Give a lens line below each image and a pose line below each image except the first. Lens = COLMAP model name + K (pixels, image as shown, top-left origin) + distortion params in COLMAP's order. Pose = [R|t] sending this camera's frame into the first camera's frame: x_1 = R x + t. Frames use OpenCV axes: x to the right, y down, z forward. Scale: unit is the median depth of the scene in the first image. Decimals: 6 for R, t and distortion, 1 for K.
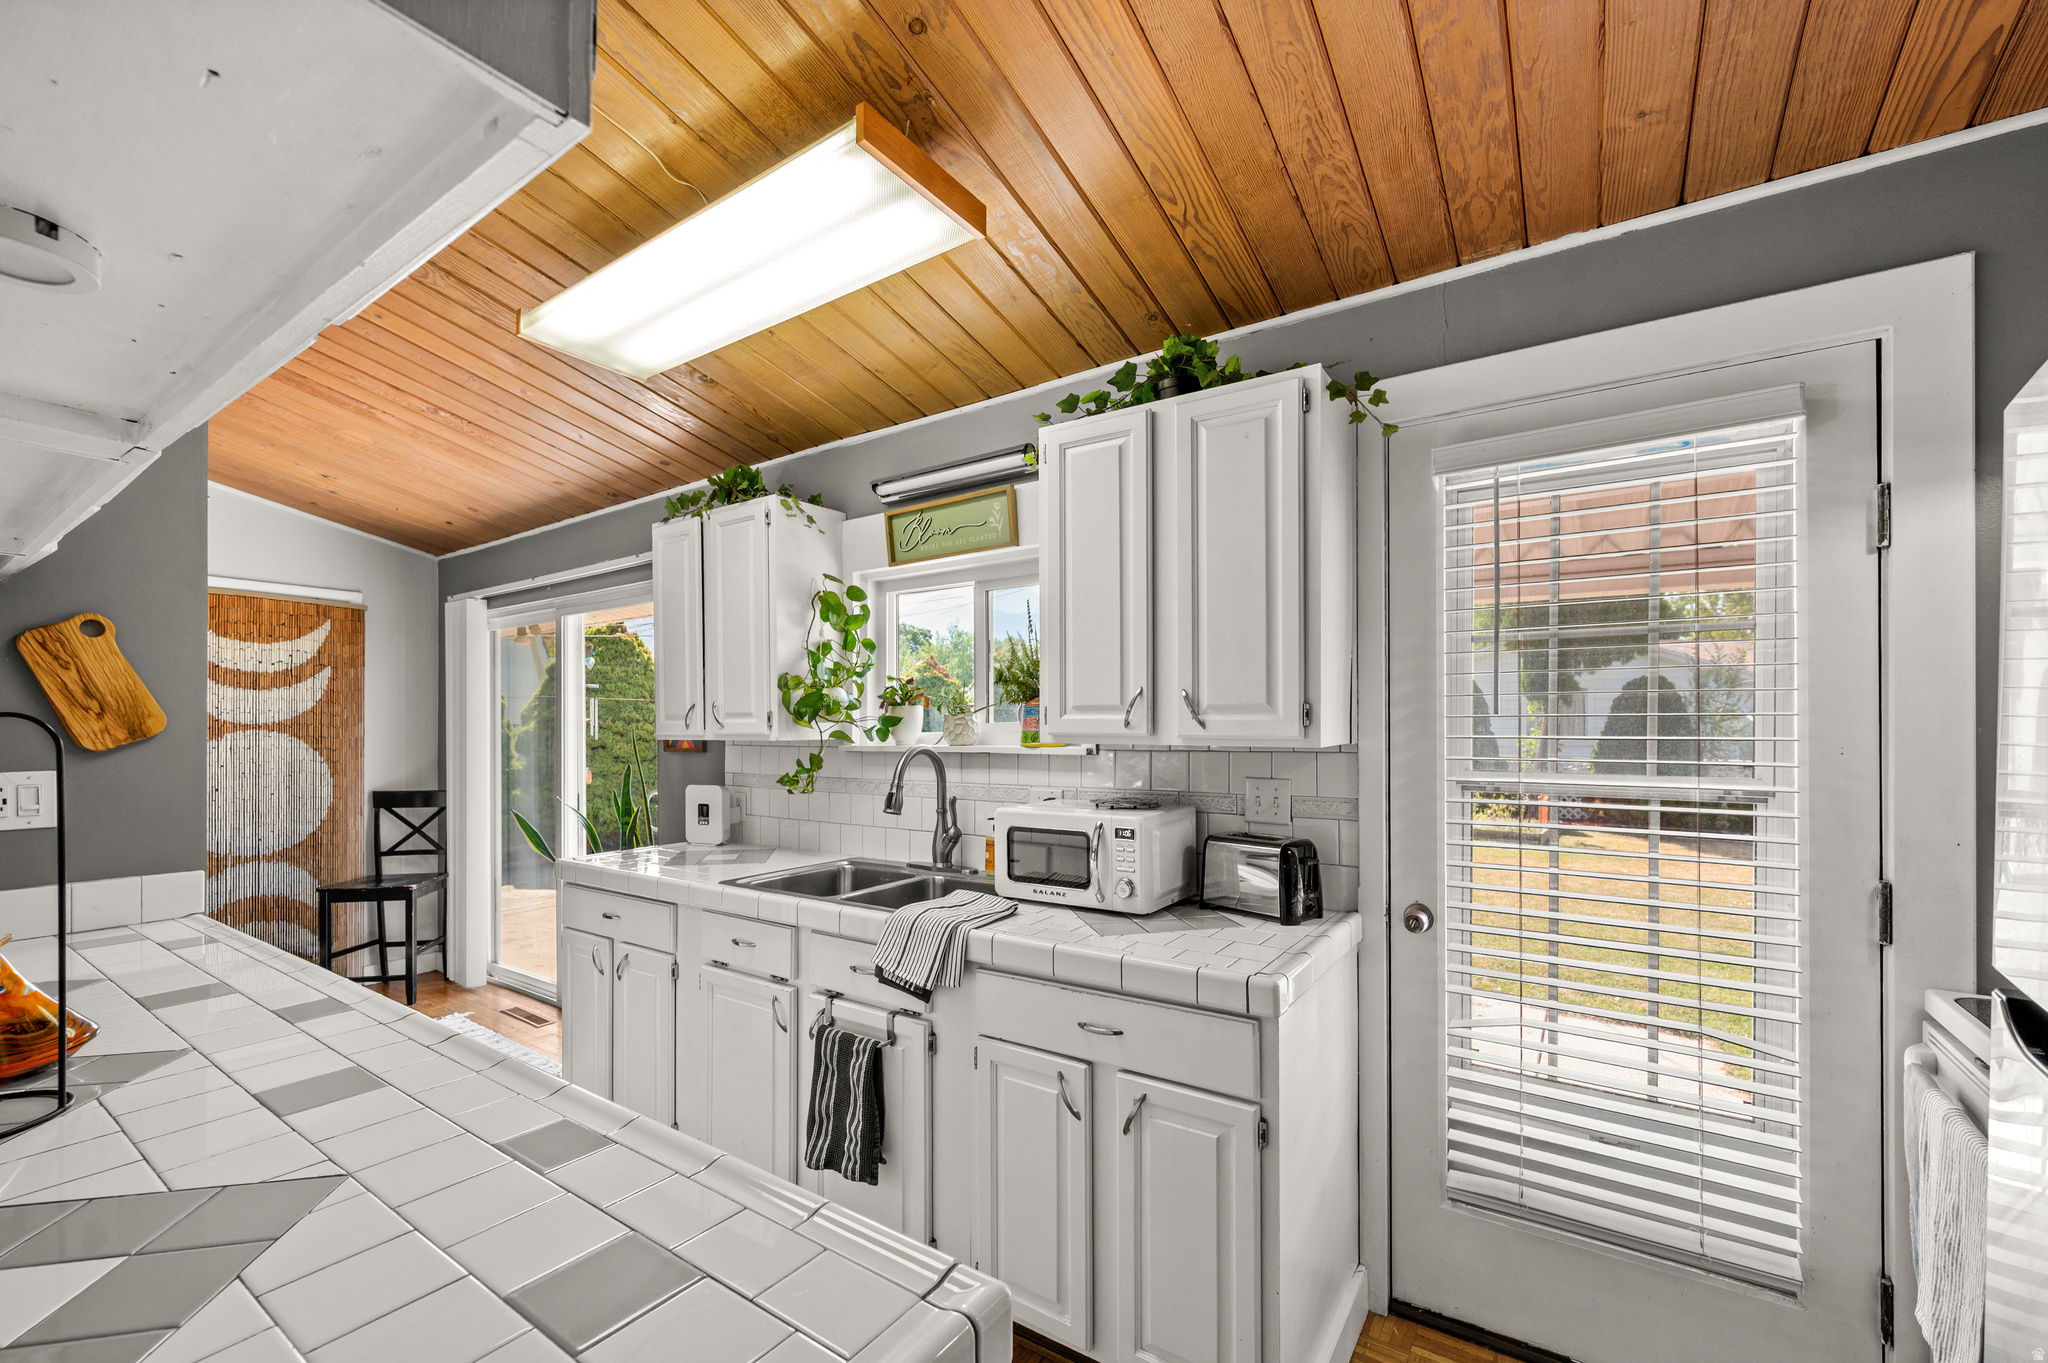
lens RADIAL K [[838.7, 0, 1024.0], [0, 838.7, 721.8], [0, 0, 1]] dist [0.001160, 0.000405]
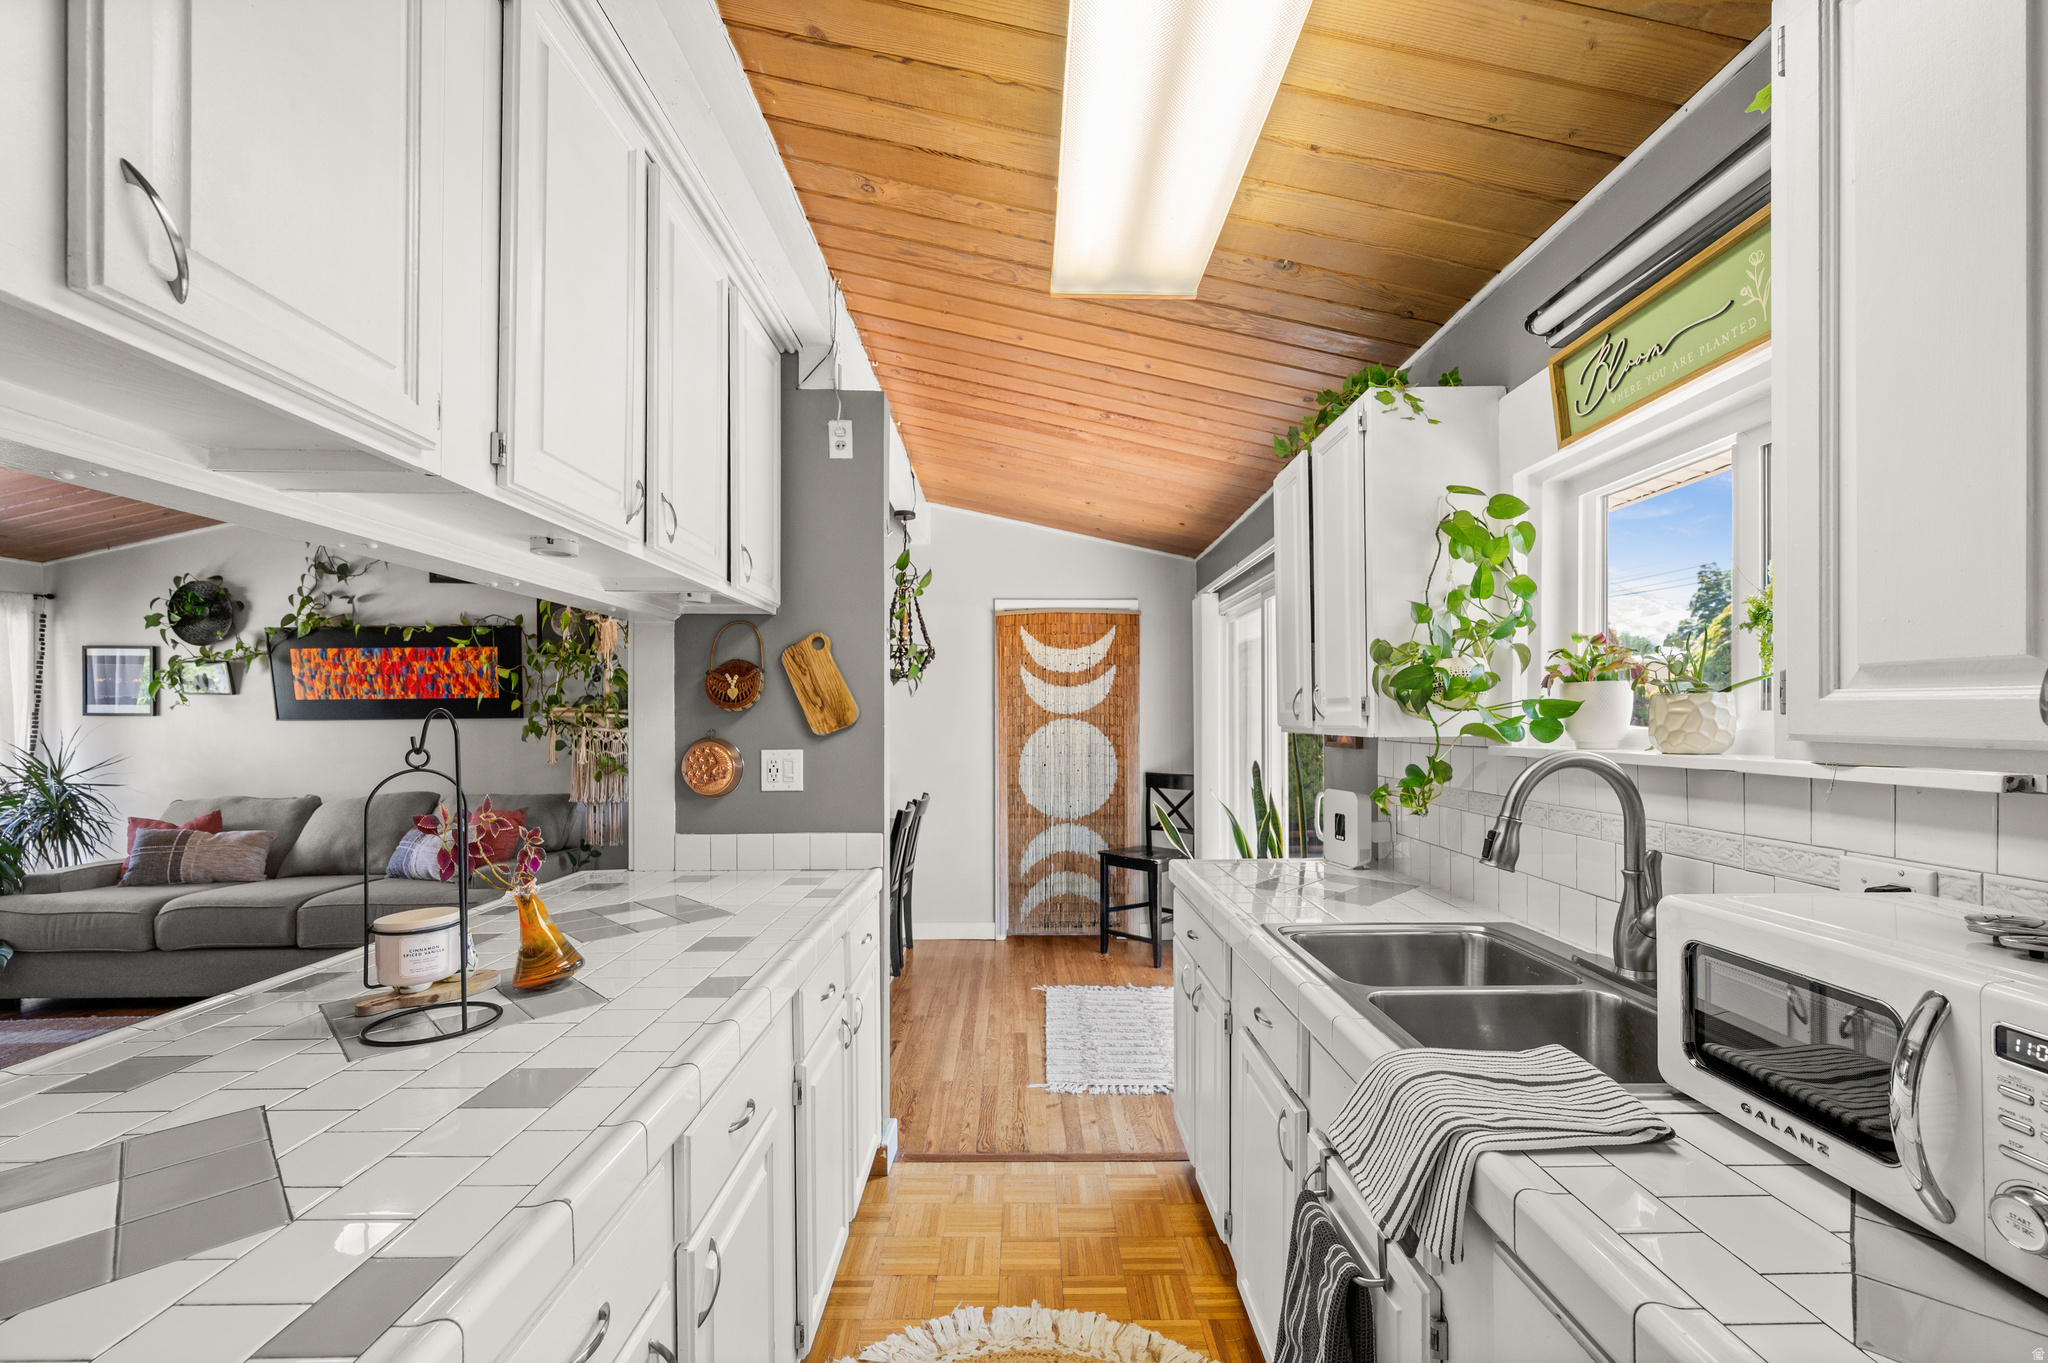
lens RADIAL K [[838.7, 0, 1024.0], [0, 838.7, 721.8], [0, 0, 1]] dist [0.001160, 0.000405]
pose [[0.568635, 0.005969, -0.822568, 0.114971], [0.005728, 0.999921, 0.011216, -0.000071], [0.822570, -0.011090, 0.568555, 0.345469]]
